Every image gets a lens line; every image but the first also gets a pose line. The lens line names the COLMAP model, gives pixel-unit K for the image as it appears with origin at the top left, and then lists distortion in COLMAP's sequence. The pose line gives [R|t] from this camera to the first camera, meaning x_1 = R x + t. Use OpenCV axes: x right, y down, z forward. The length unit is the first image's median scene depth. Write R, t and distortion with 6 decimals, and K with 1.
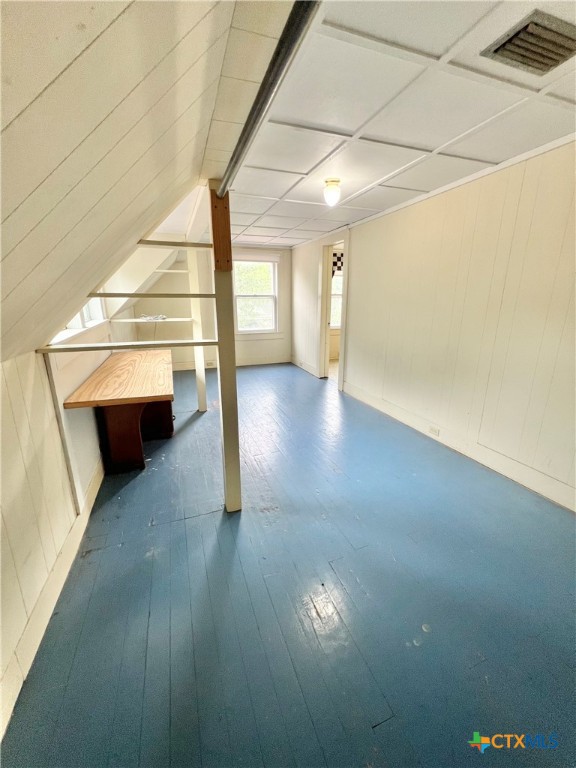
lens RADIAL K [[306.9, 0, 288.0], [0, 306.9, 384.0], [0, 0, 1]] dist [0.000679, 0.000301]
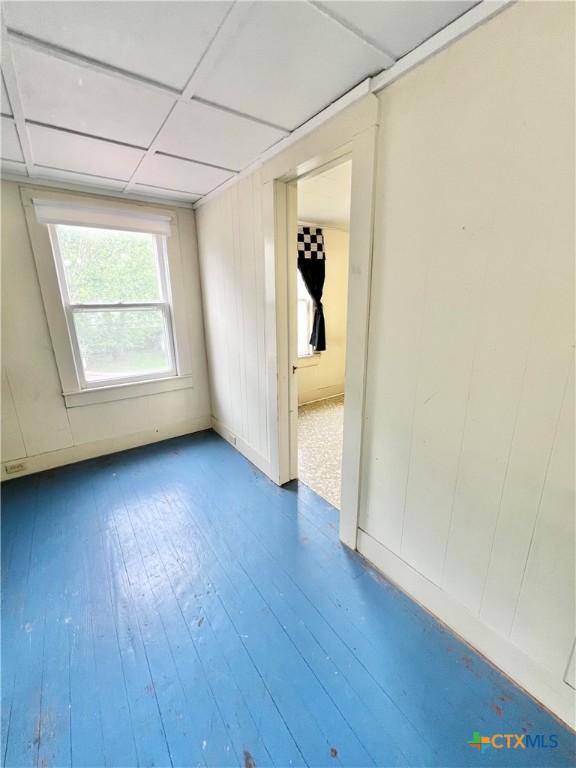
lens RADIAL K [[306.9, 0, 288.0], [0, 306.9, 384.0], [0, 0, 1]] dist [0.000679, 0.000301]
pose [[0.964295, -0.079332, 0.252670, 0.009024], [0.080037, 0.996764, 0.007507, -0.153649], [-0.252448, 0.012983, 0.967523, 0.495573]]
